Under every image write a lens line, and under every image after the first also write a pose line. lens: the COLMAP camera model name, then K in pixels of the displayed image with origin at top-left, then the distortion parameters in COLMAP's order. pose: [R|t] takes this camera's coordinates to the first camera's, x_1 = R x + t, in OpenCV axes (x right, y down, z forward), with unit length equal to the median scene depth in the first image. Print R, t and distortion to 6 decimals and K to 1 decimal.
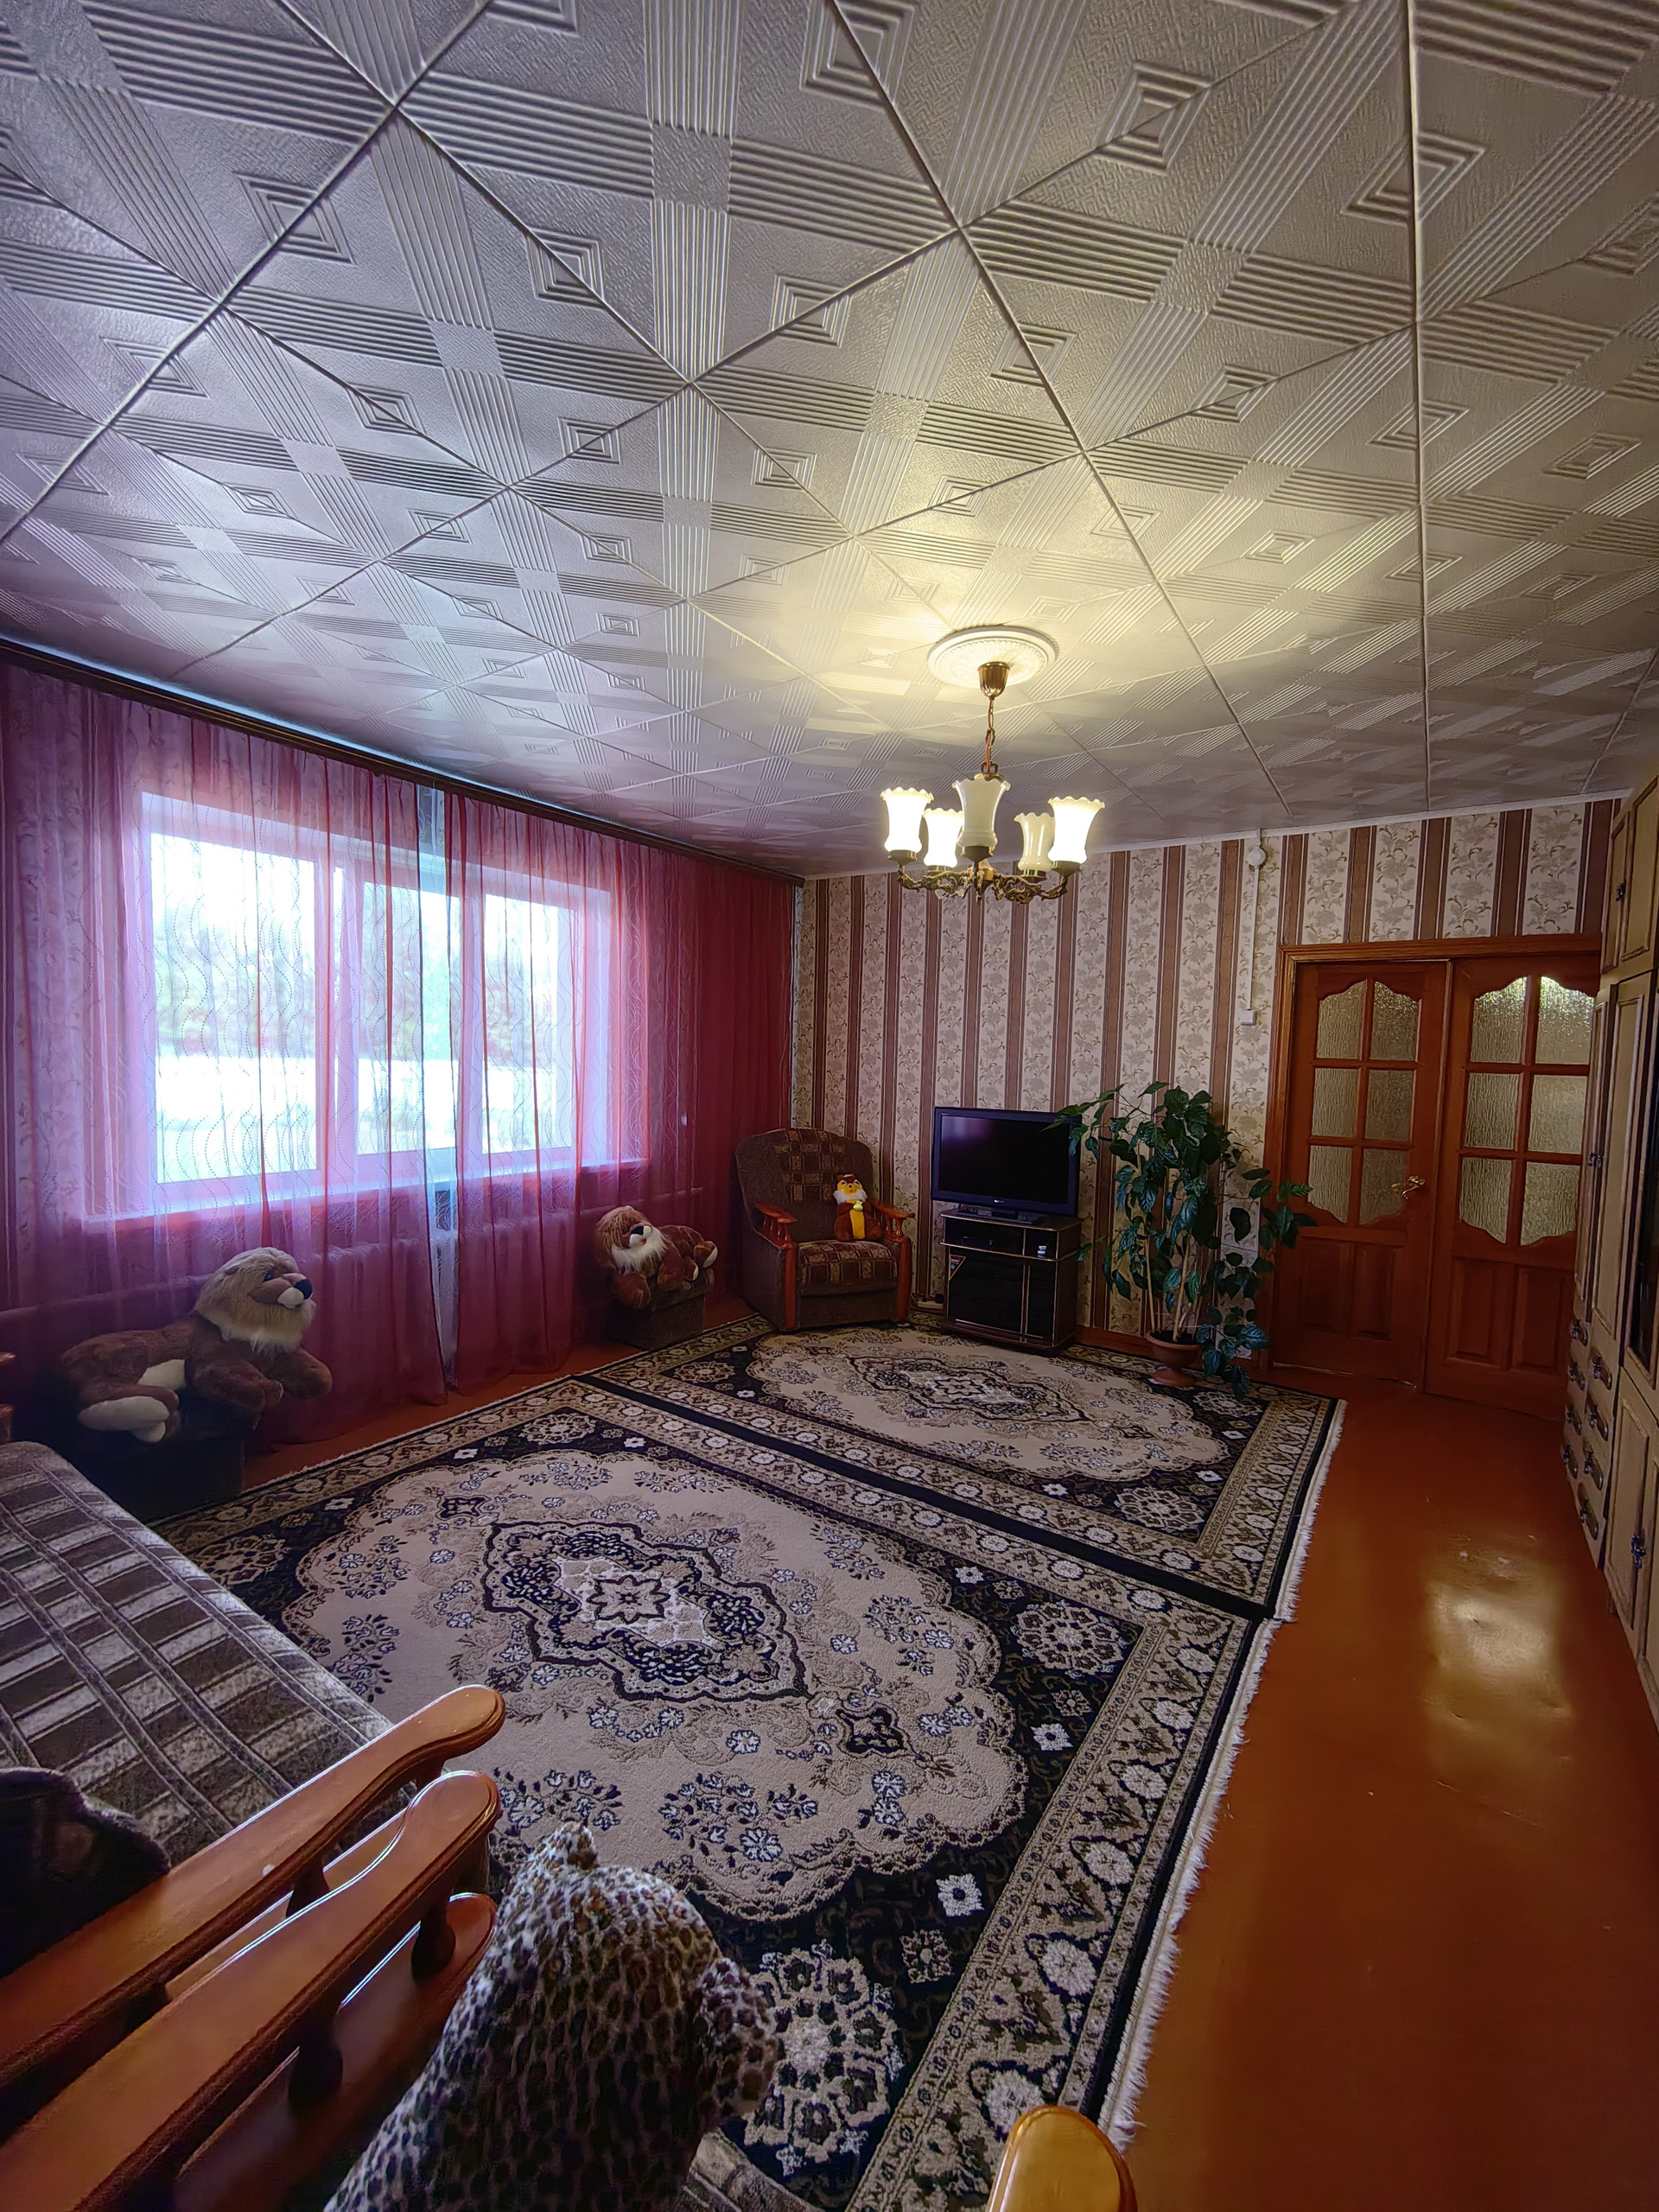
lens RADIAL K [[866.7, 0, 837.8], [0, 866.7, 1107.1], [0, 0, 1]] dist [-0.002295, -0.001410]
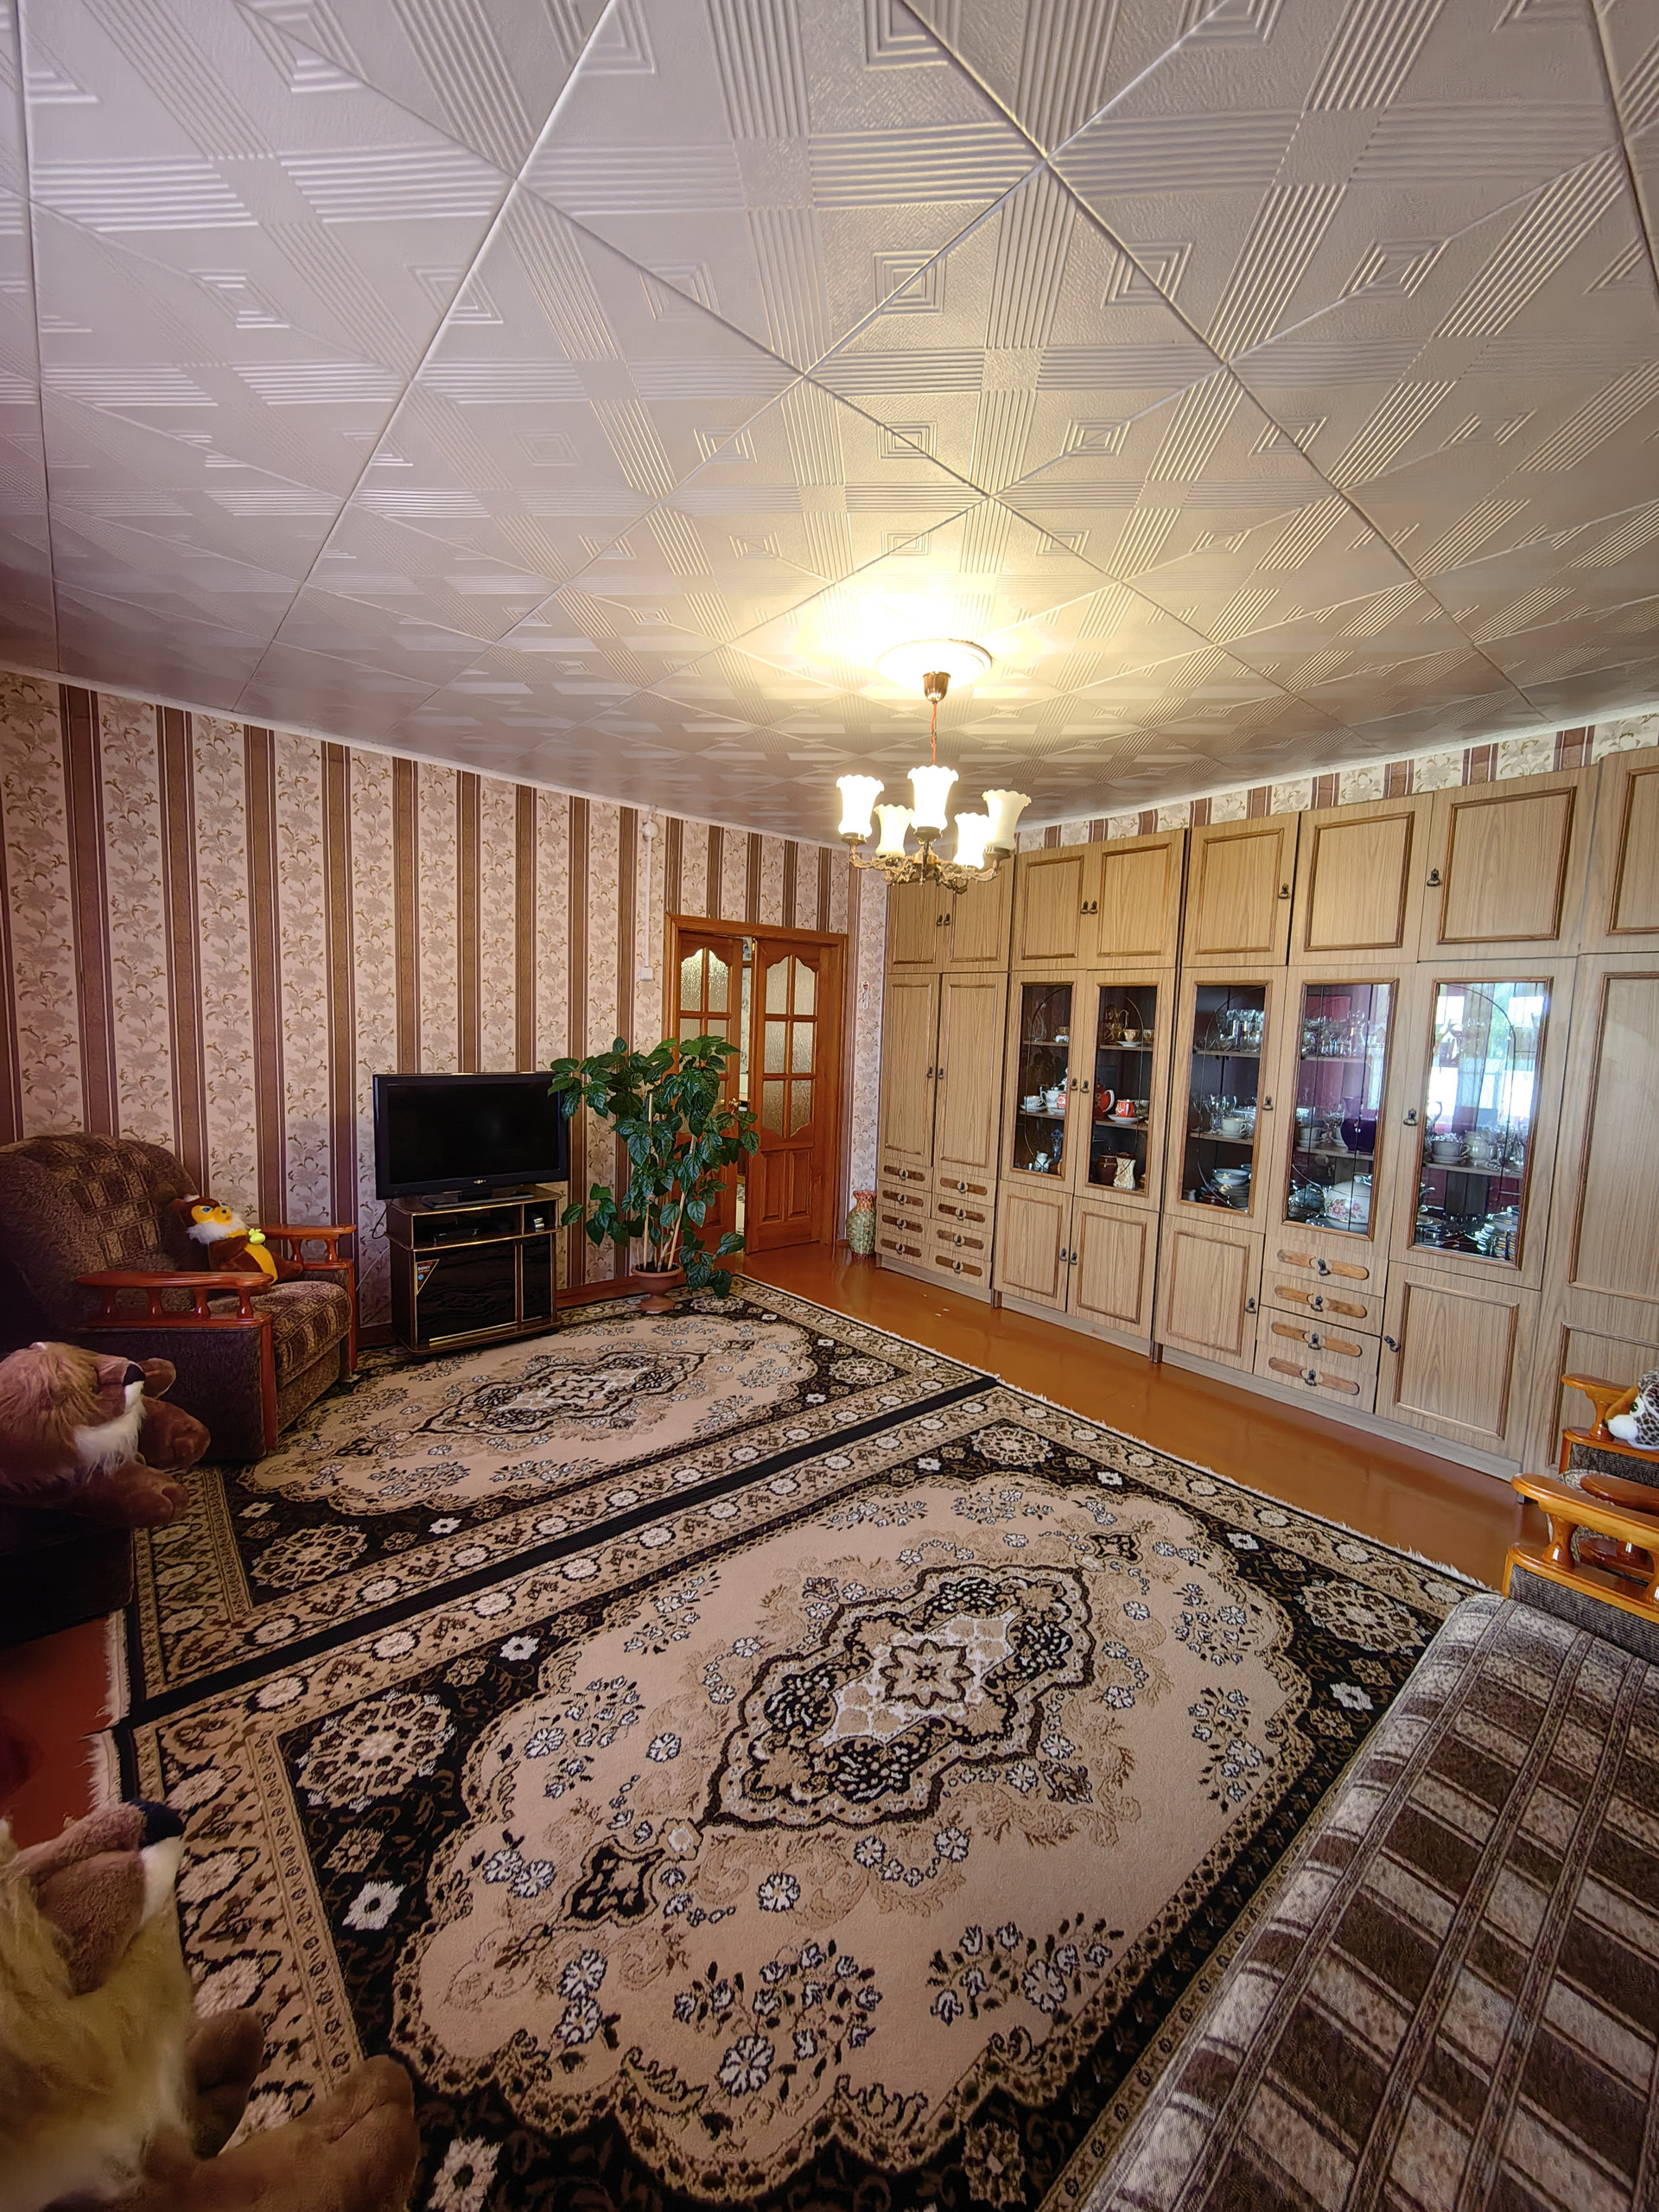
lens RADIAL K [[866.7, 0, 833.5], [0, 866.7, 1109.3], [0, 0, 1]] dist [-0.002295, -0.001410]
pose [[0.253940, -0.113825, 0.960499, -0.773107], [0.035364, 0.993480, 0.108384, -0.059288], [-0.966573, 0.006444, 0.256309, 0.658150]]
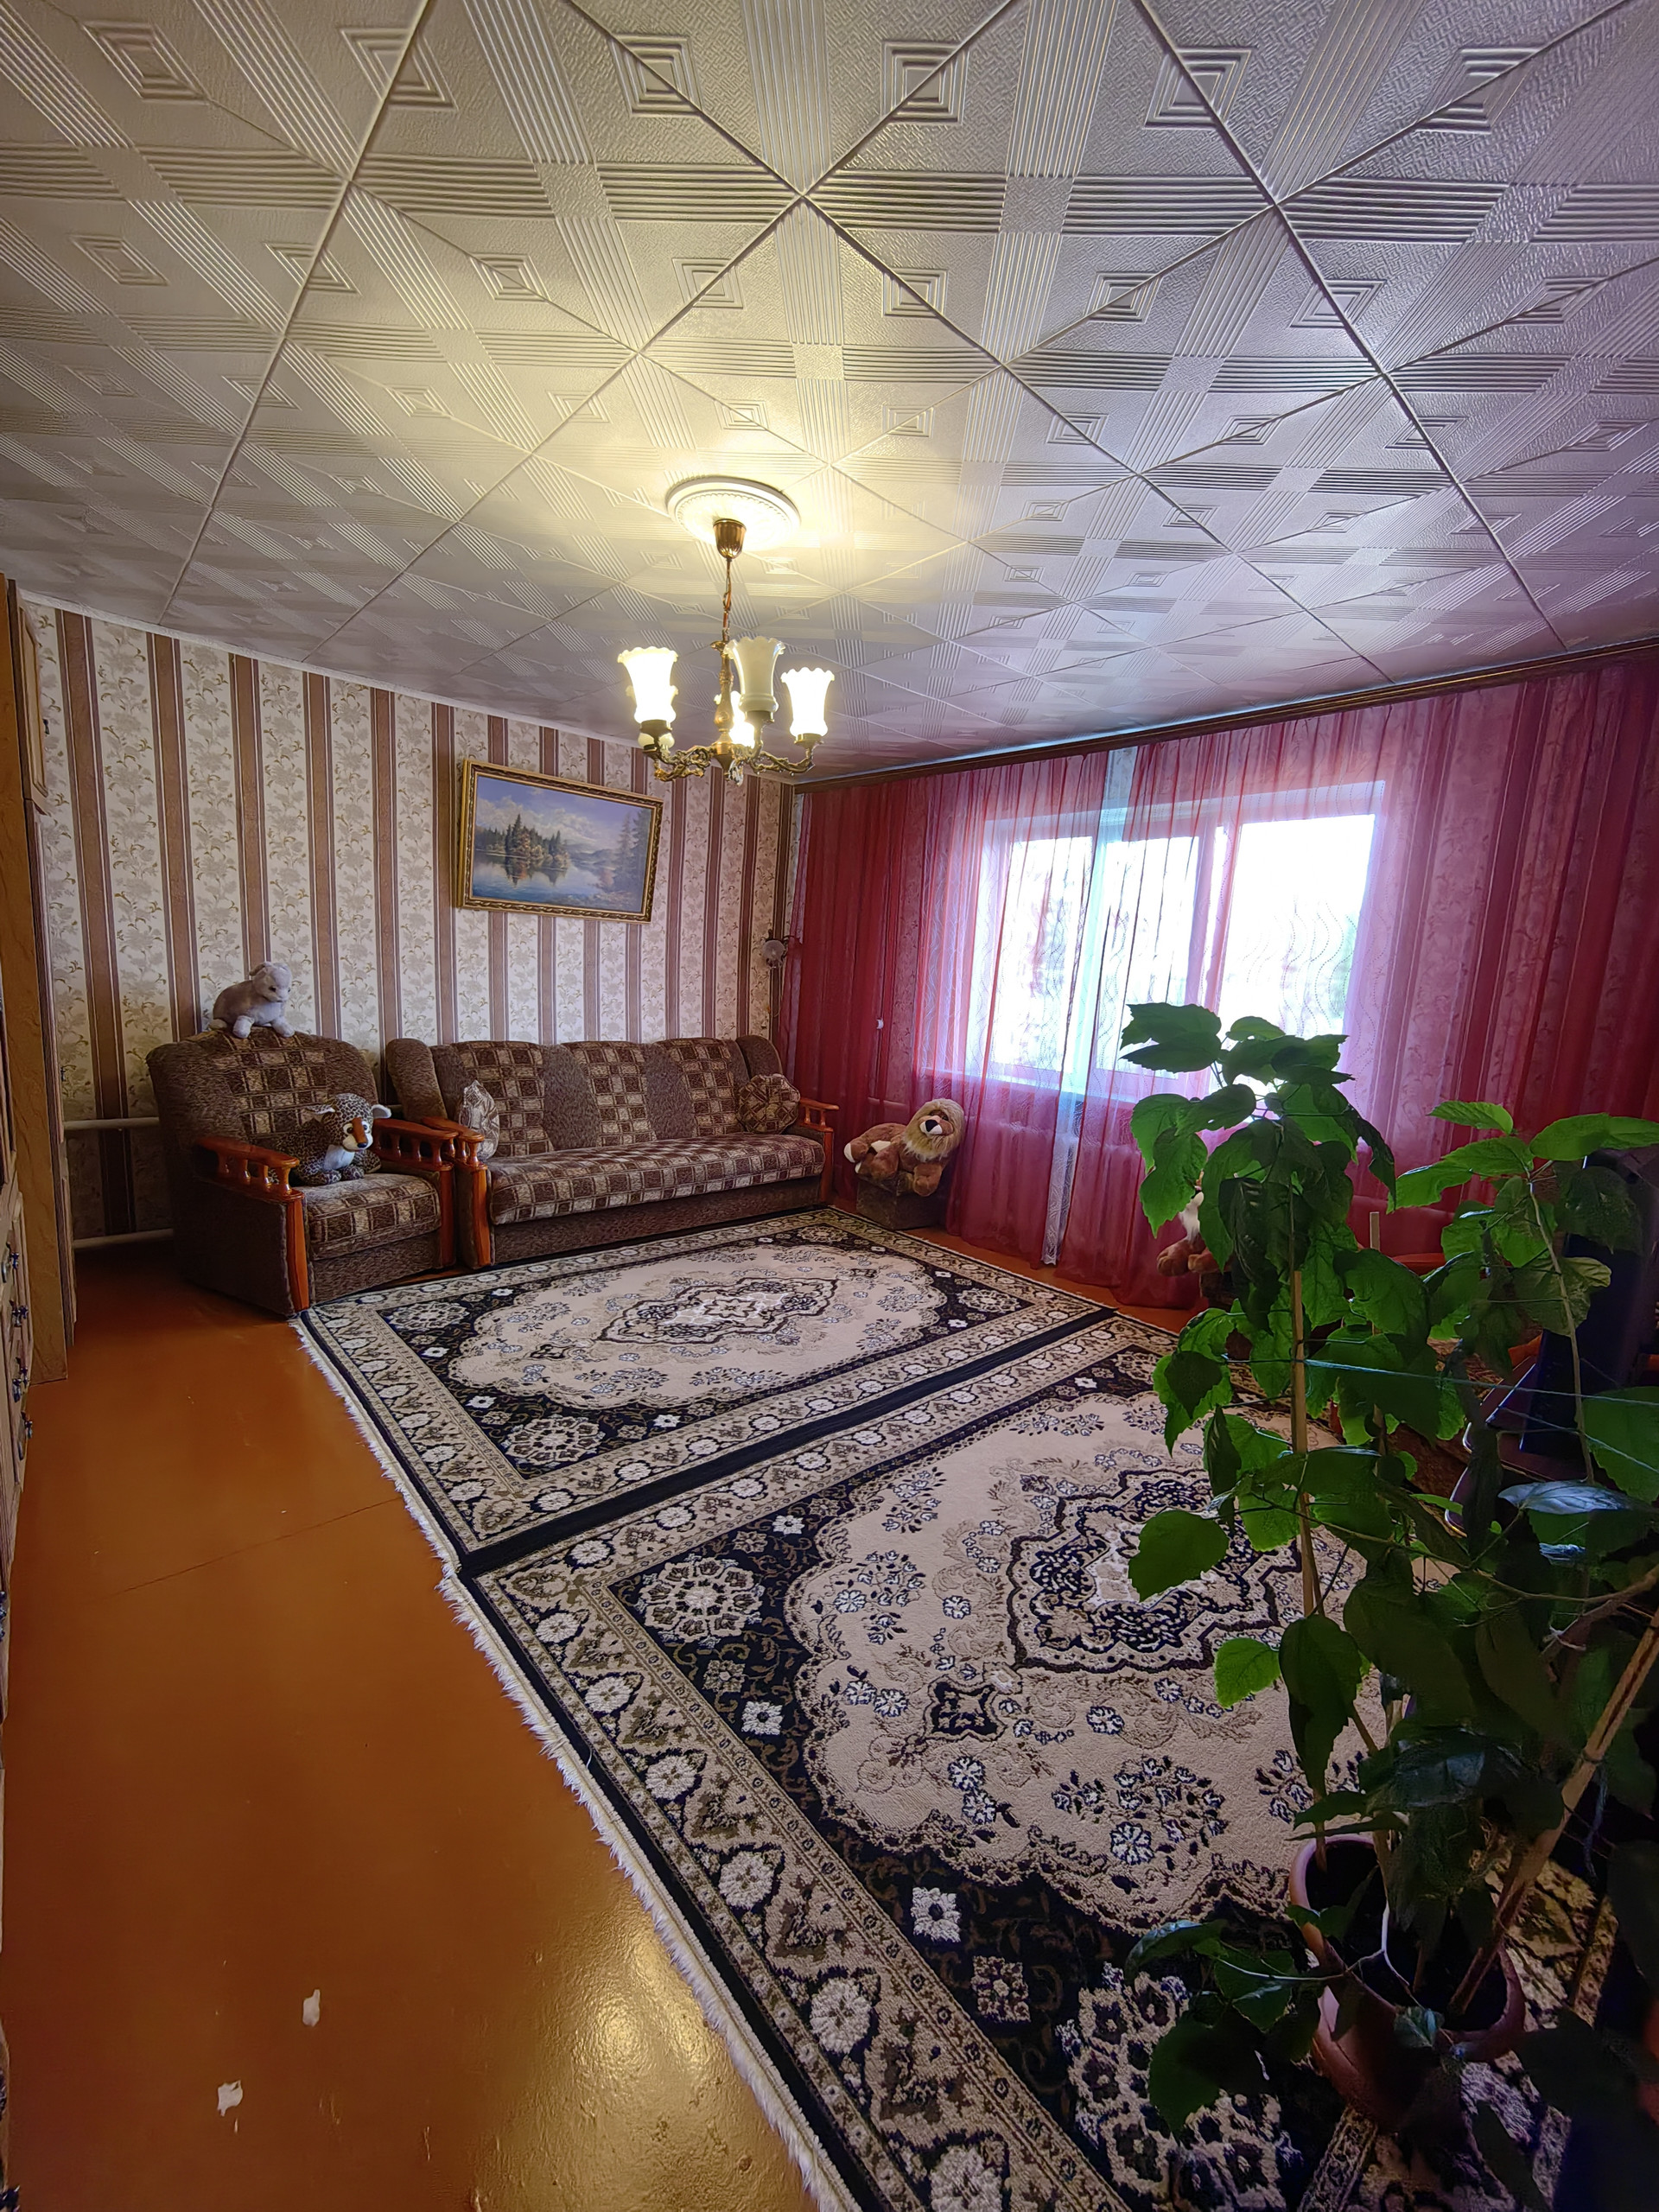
lens RADIAL K [[866.7, 0, 834.7], [0, 866.7, 1114.1], [0, 0, 1]] dist [-0.002295, -0.001410]
pose [[-0.227874, 0.118088, -0.966503, 0.890950], [-0.128349, 0.980314, 0.150037, -0.022394], [0.965194, 0.158239, -0.208231, 1.099157]]
